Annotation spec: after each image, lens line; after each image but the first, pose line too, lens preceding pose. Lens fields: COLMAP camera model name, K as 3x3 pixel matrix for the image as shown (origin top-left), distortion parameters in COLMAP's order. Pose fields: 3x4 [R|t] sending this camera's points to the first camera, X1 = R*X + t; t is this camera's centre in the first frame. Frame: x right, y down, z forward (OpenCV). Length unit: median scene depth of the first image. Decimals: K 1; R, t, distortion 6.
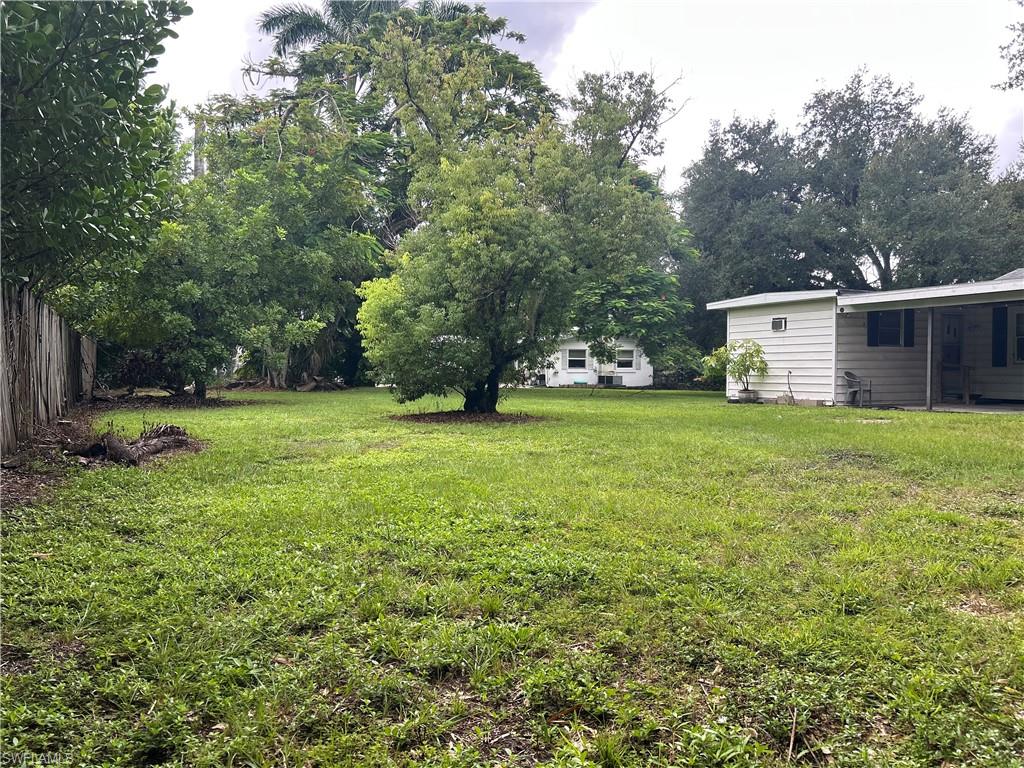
lens RADIAL K [[761.9, 0, 517.2], [0, 761.9, 388.6], [0, 0, 1]] dist [0.070868, -0.081008]
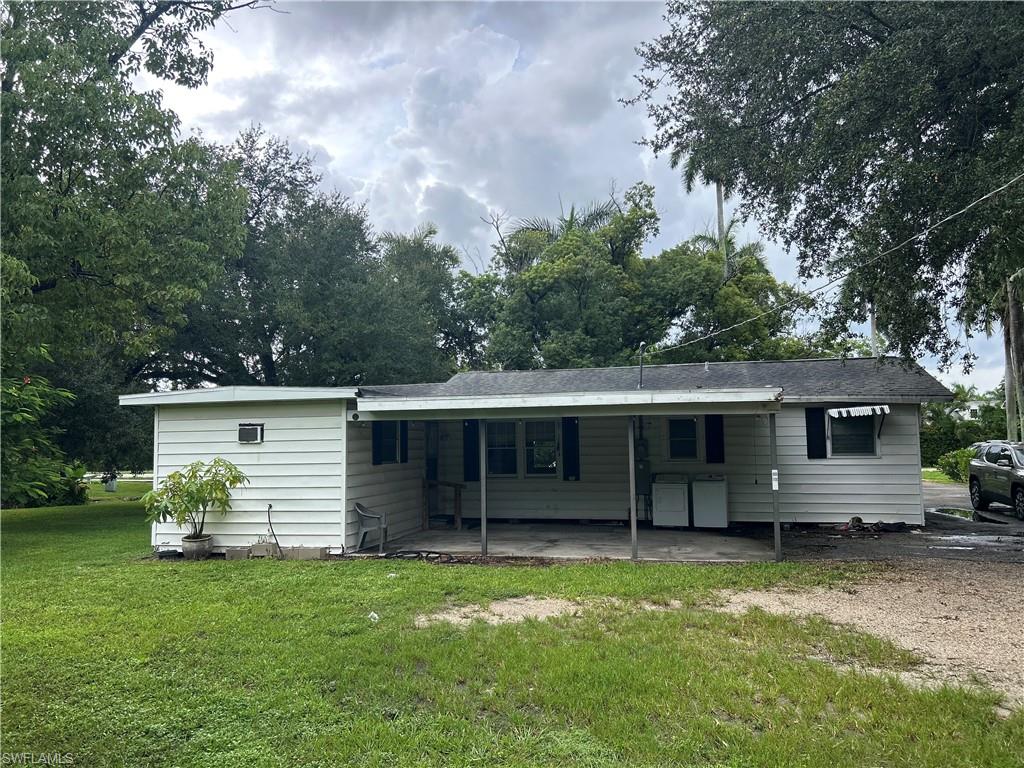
lens RADIAL K [[761.9, 0, 512.9], [0, 761.9, 383.5], [0, 0, 1]] dist [0.070868, -0.081008]
pose [[0.644875, 0.052657, 0.762472, -0.032822], [0.035171, 0.994522, -0.098430, -0.084524], [-0.763479, 0.090292, 0.639490, 0.635928]]
